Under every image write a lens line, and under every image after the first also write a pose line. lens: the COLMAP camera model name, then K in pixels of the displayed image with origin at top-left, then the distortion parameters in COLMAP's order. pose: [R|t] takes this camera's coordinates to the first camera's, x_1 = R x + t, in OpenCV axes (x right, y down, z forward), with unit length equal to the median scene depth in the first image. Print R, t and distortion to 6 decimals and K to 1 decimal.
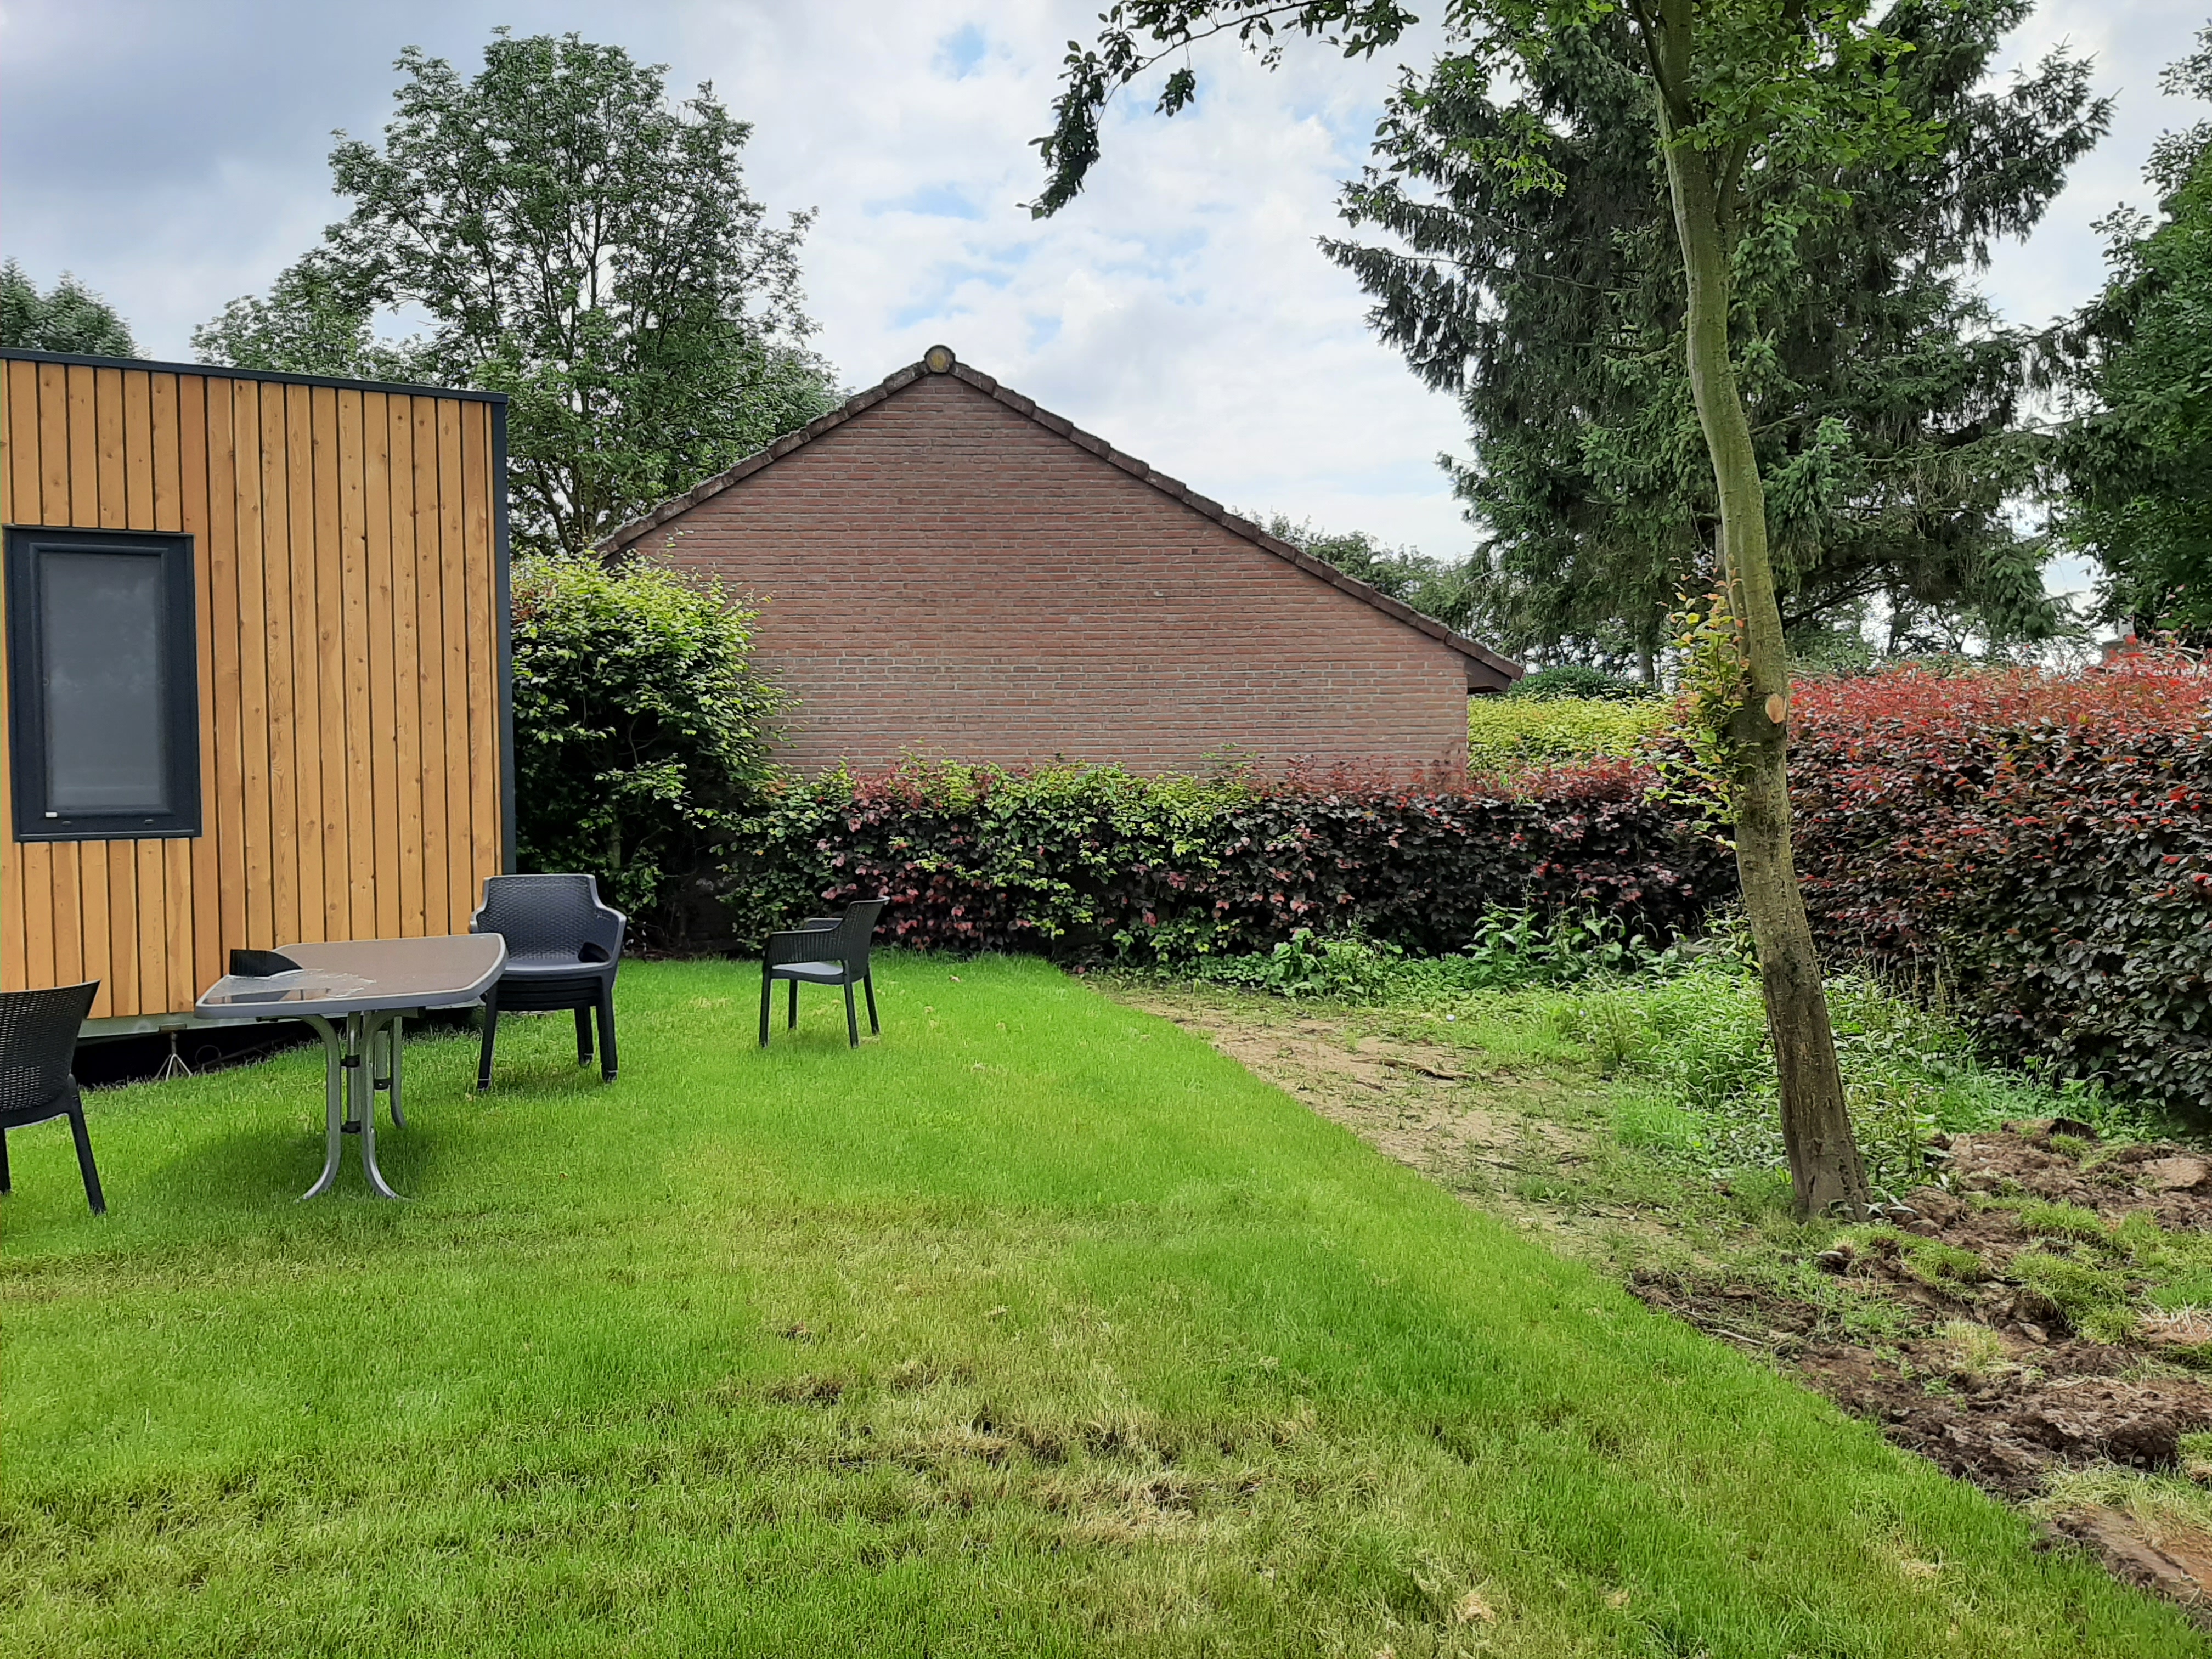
lens RADIAL K [[1681.8, 0, 1106.0], [0, 1681.8, 829.5], [0, 0, 1]] dist [-0.010207, -0.009698]
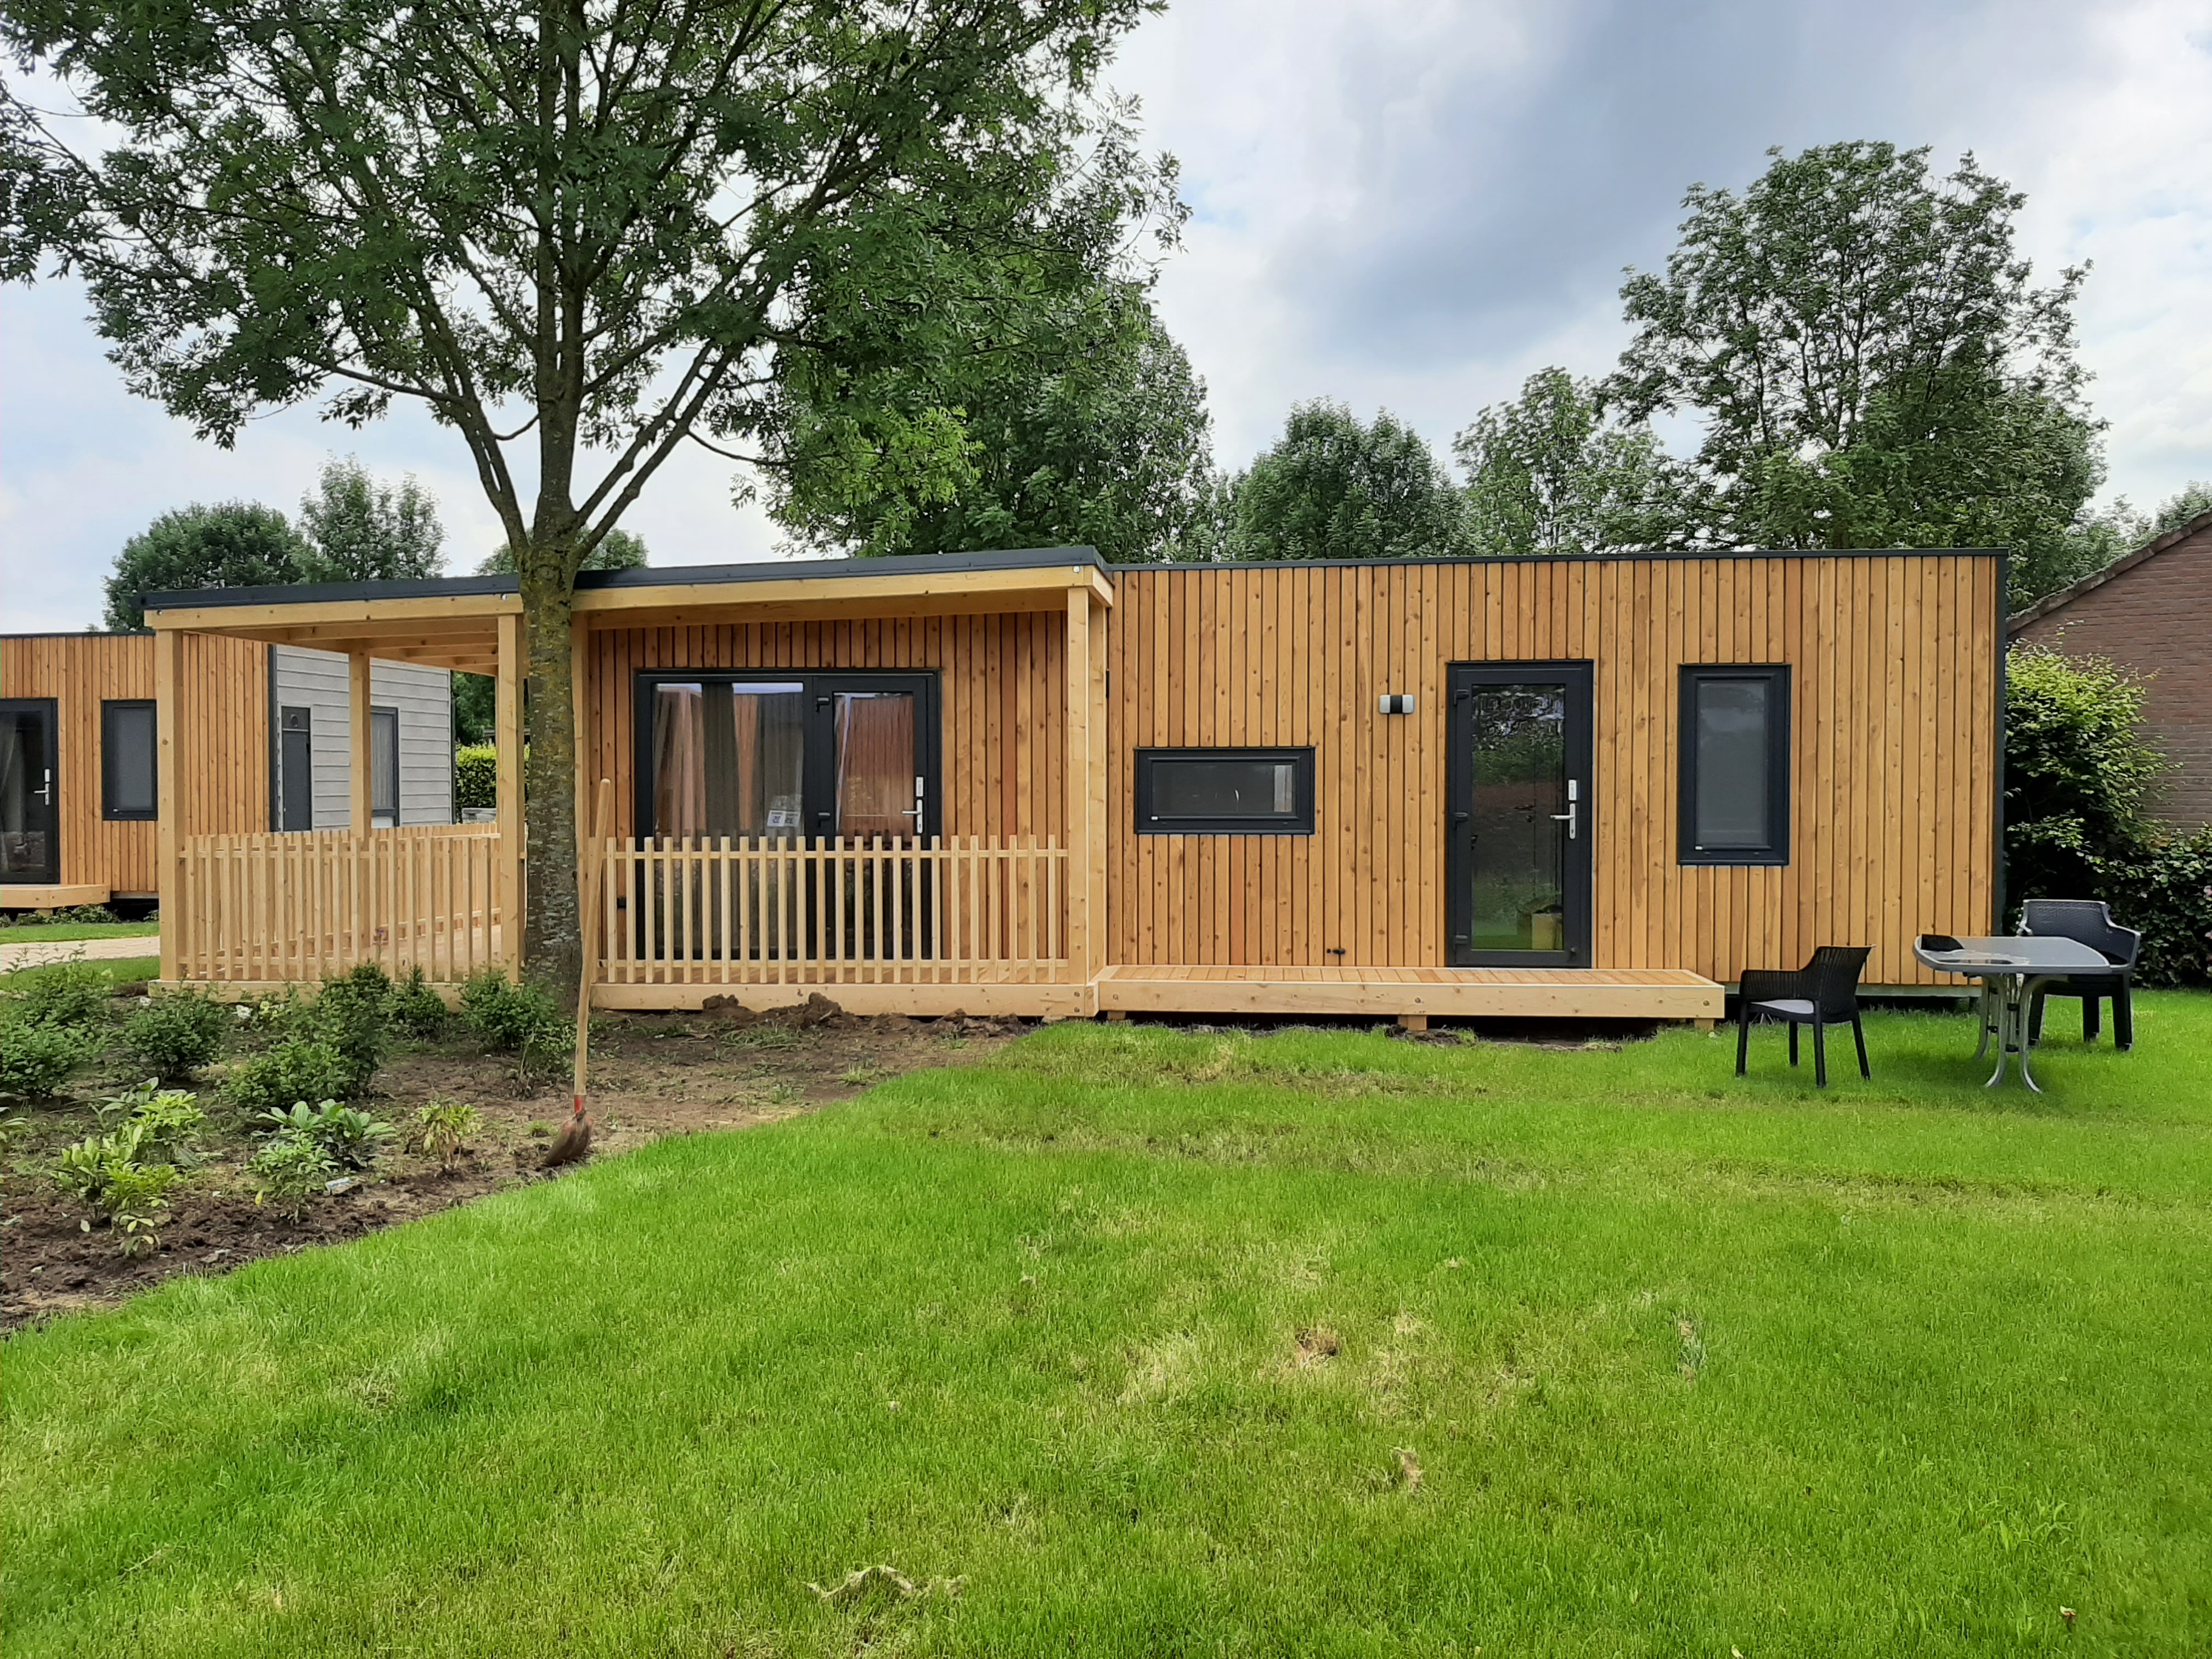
lens RADIAL K [[1678.6, 0, 1084.0], [0, 1678.6, 837.2], [0, 0, 1]] dist [-0.010615, -0.001460]
pose [[0.790024, 0.024170, -0.612600, -0.081921], [-0.036049, 0.999325, -0.007061, 0.008512], [0.612016, 0.027662, 0.790362, -0.382741]]
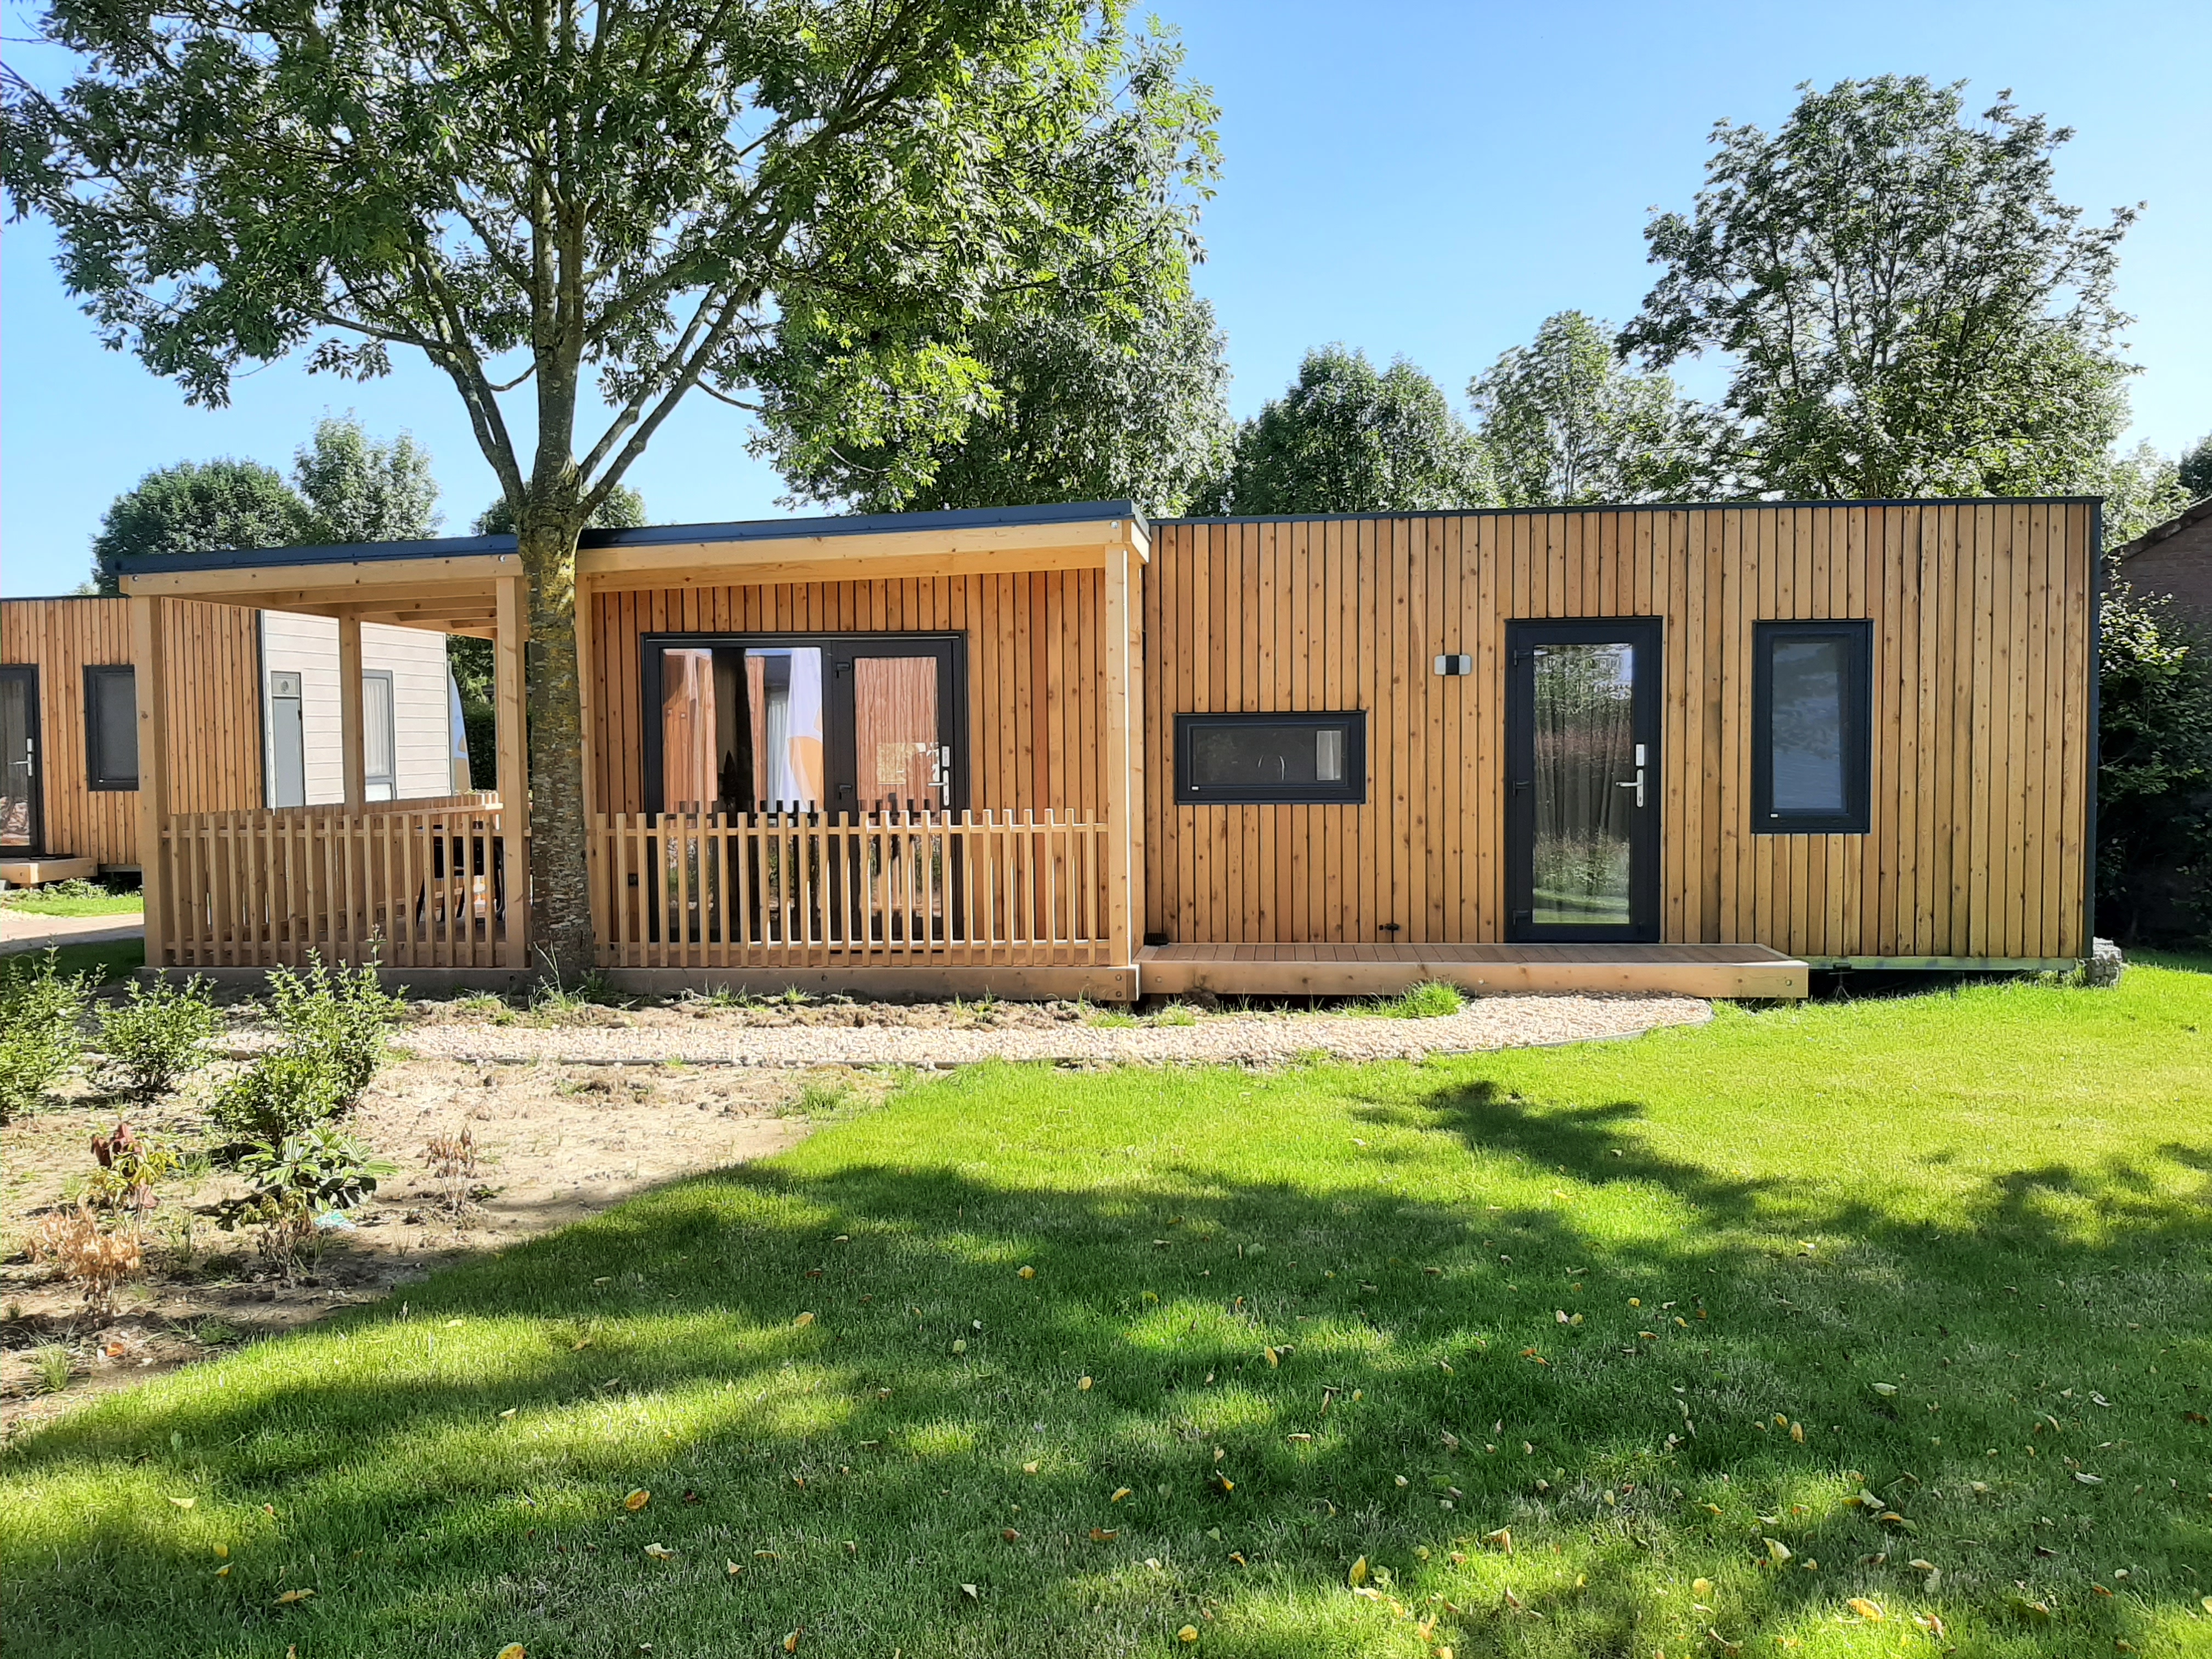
lens RADIAL K [[1681.8, 0, 1106.0], [0, 1681.8, 829.5], [0, 0, 1]] dist [-0.010207, -0.009698]
pose [[0.797371, 0.031179, -0.602684, -0.134970], [-0.026375, 0.999511, 0.016814, -0.003593], [0.602913, 0.002488, 0.797803, -0.351354]]
